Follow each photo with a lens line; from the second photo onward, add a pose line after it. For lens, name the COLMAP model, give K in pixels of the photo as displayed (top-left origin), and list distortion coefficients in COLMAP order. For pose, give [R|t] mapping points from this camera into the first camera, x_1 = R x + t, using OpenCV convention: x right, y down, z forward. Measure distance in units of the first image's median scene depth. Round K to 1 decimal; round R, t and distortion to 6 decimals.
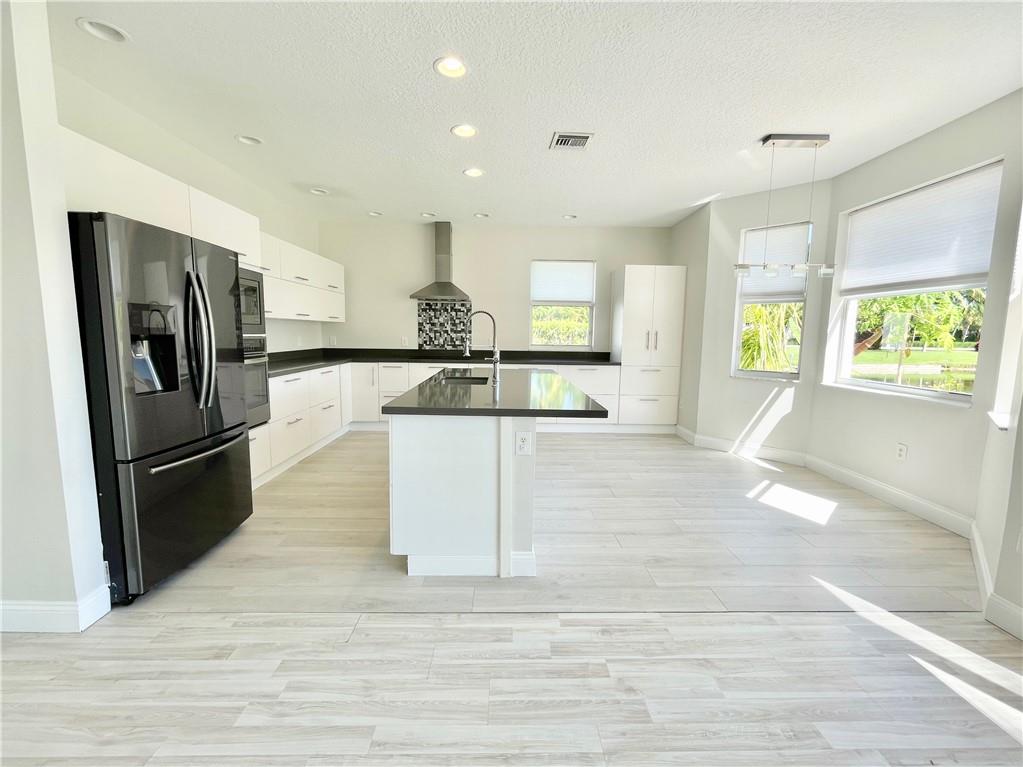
lens RADIAL K [[431.6, 0, 513.4], [0, 431.6, 382.8], [0, 0, 1]] dist [-0.001097, 0.000477]
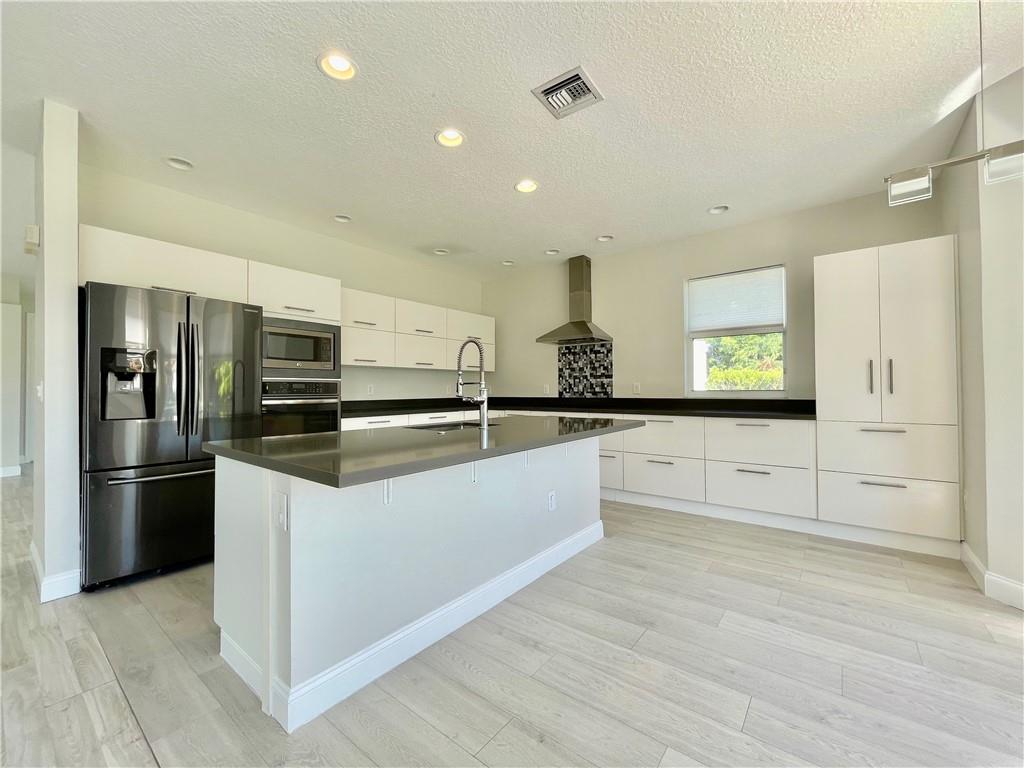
lens RADIAL K [[418.8, 0, 514.1], [0, 418.8, 383.6], [0, 0, 1]] dist [-0.000692, 0.000197]
pose [[0.774062, -0.028112, -0.632485, 0.435579], [-0.055915, 0.992074, -0.112526, -0.002832], [0.630635, 0.122467, 0.766356, 0.420771]]
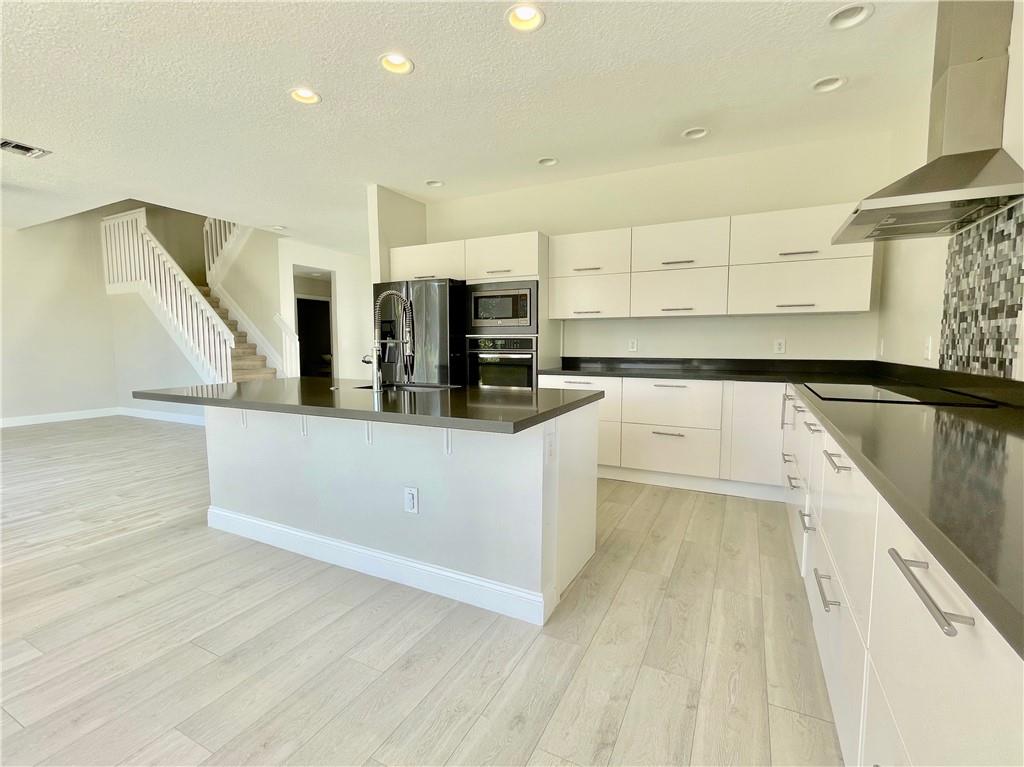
lens RADIAL K [[462.9, 0, 512.0], [0, 462.9, 383.5], [0, 0, 1]] dist [-0.001407, 0.000149]
pose [[-0.471454, 0.060582, -0.879808, 0.473694], [-0.109340, 0.985925, 0.126480, -0.123607], [0.875086, 0.155828, -0.458194, 1.409141]]
